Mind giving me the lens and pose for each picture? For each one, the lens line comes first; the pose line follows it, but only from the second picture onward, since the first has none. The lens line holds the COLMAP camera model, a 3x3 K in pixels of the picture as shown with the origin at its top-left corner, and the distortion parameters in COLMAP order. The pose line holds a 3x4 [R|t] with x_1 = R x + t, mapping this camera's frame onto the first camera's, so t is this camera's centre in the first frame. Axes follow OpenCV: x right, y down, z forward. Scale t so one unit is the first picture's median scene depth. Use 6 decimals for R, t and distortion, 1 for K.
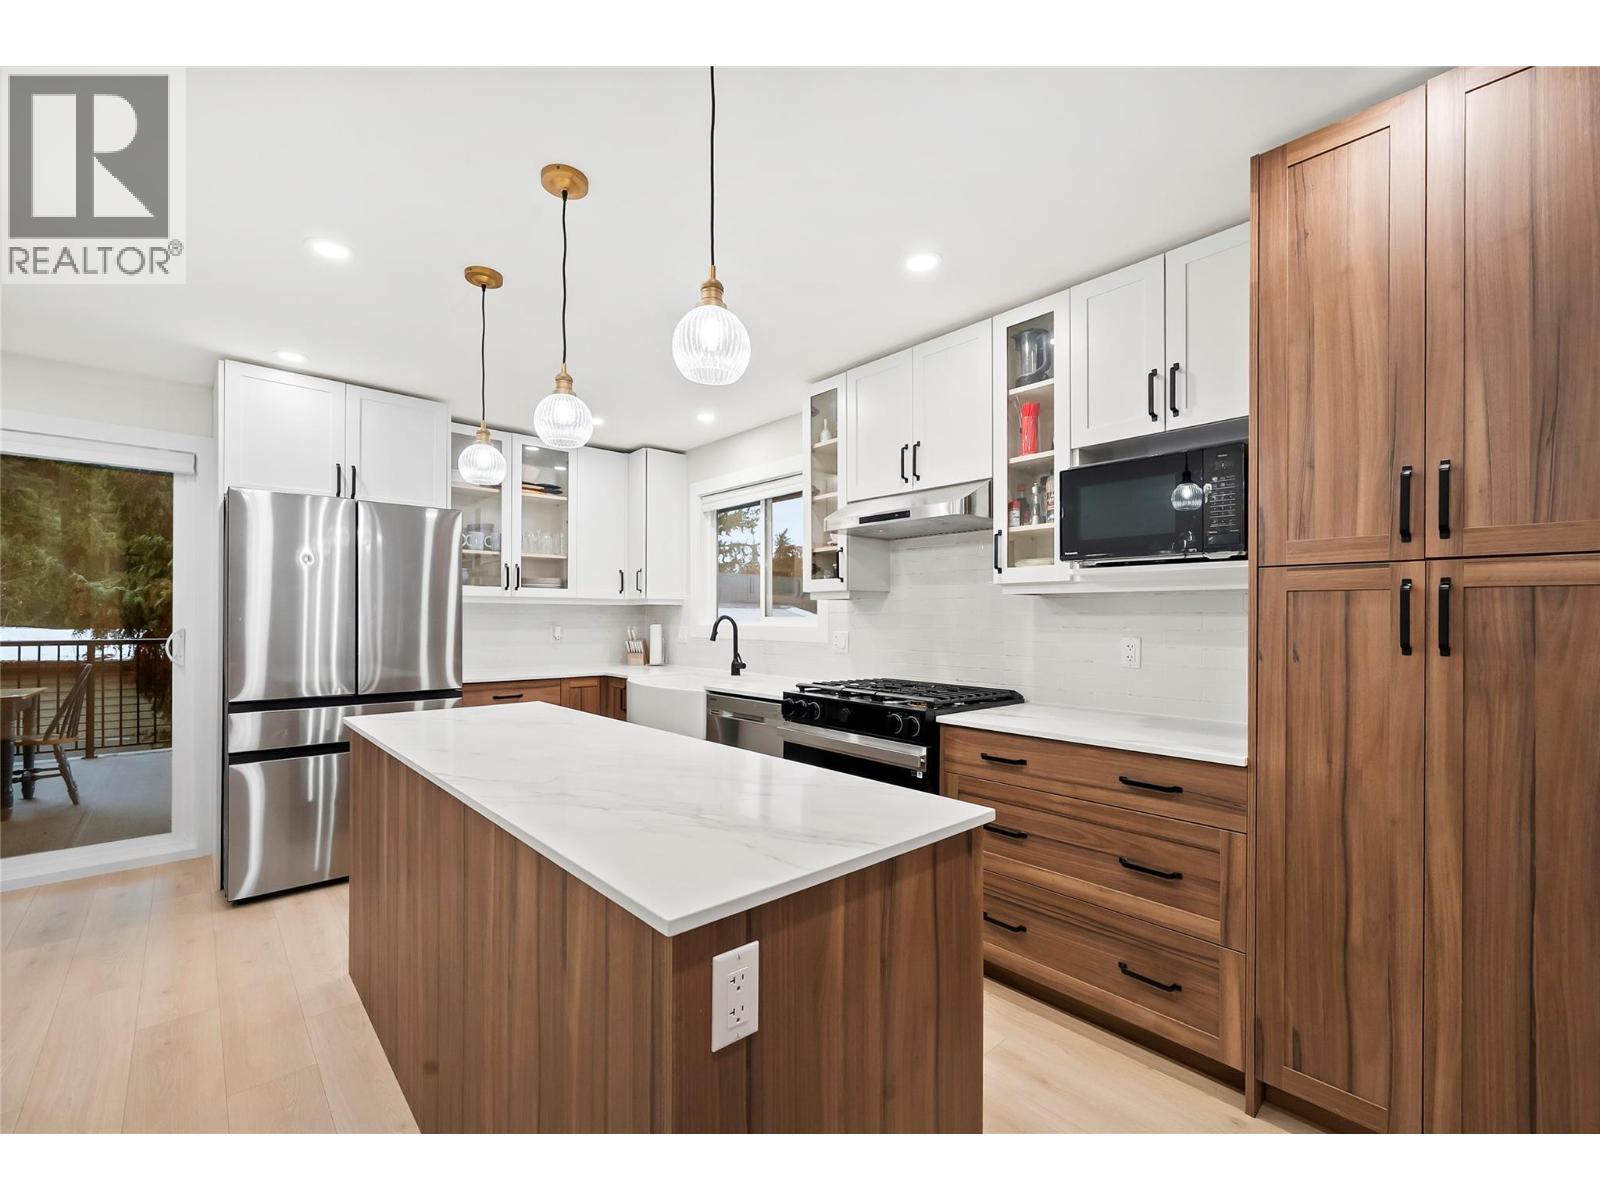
lens RADIAL K [[689.8, 0, 800.3], [0, 689.8, 612.3], [0, 0, 1]] dist [-0.010157, -0.000297]
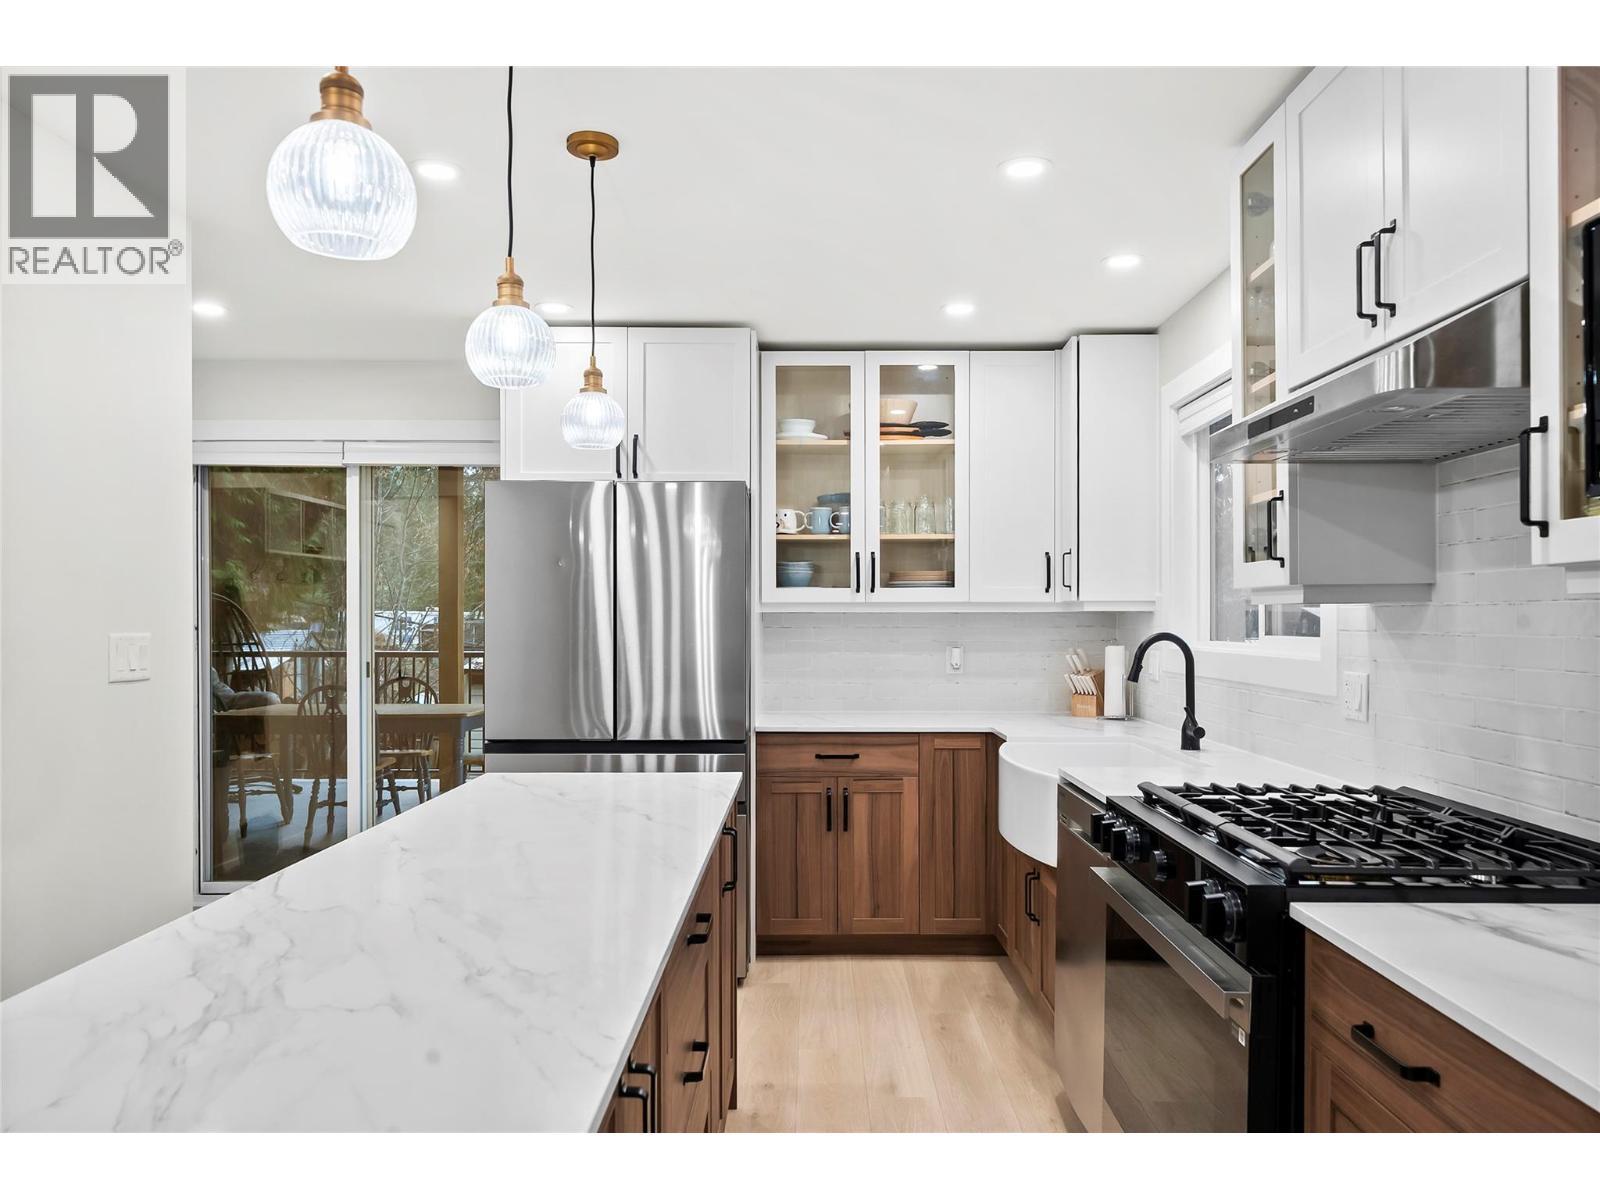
lens RADIAL K [[1105.4, 0, 794.0], [0, 1105.4, 603.4], [0, 0, 1]] dist [0.010422, -0.000524]
pose [[0.730603, -0.012600, -0.682686, 0.275971], [0.008074, 0.999919, -0.009815, -0.013252], [0.682755, 0.001659, 0.730646, 0.213010]]
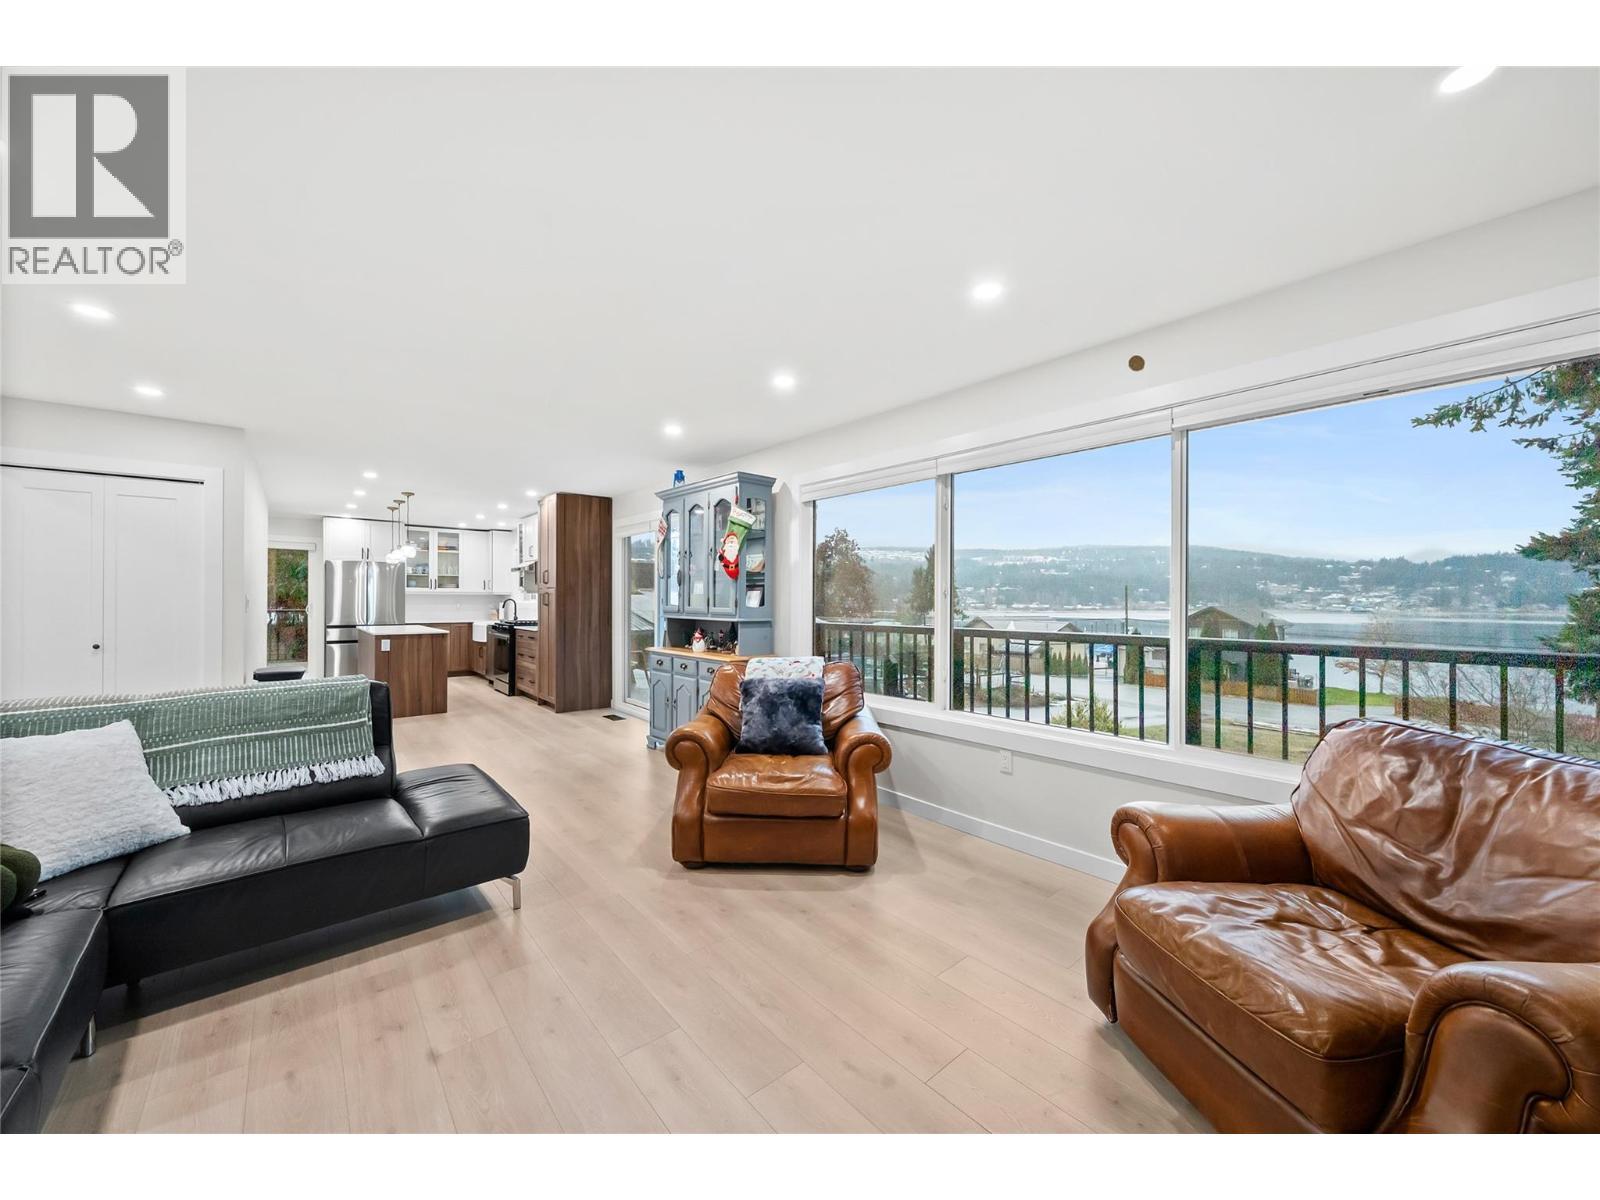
lens RADIAL K [[652.0, 0, 809.5], [0, 652.0, 600.2], [0, 0, 1]] dist [0.000361, -0.001546]
pose [[0.998454, 0.005591, -0.055300, 1.251681], [-0.005109, 0.999948, 0.008841, -0.021363], [0.055346, -0.008545, 0.998431, -1.513558]]
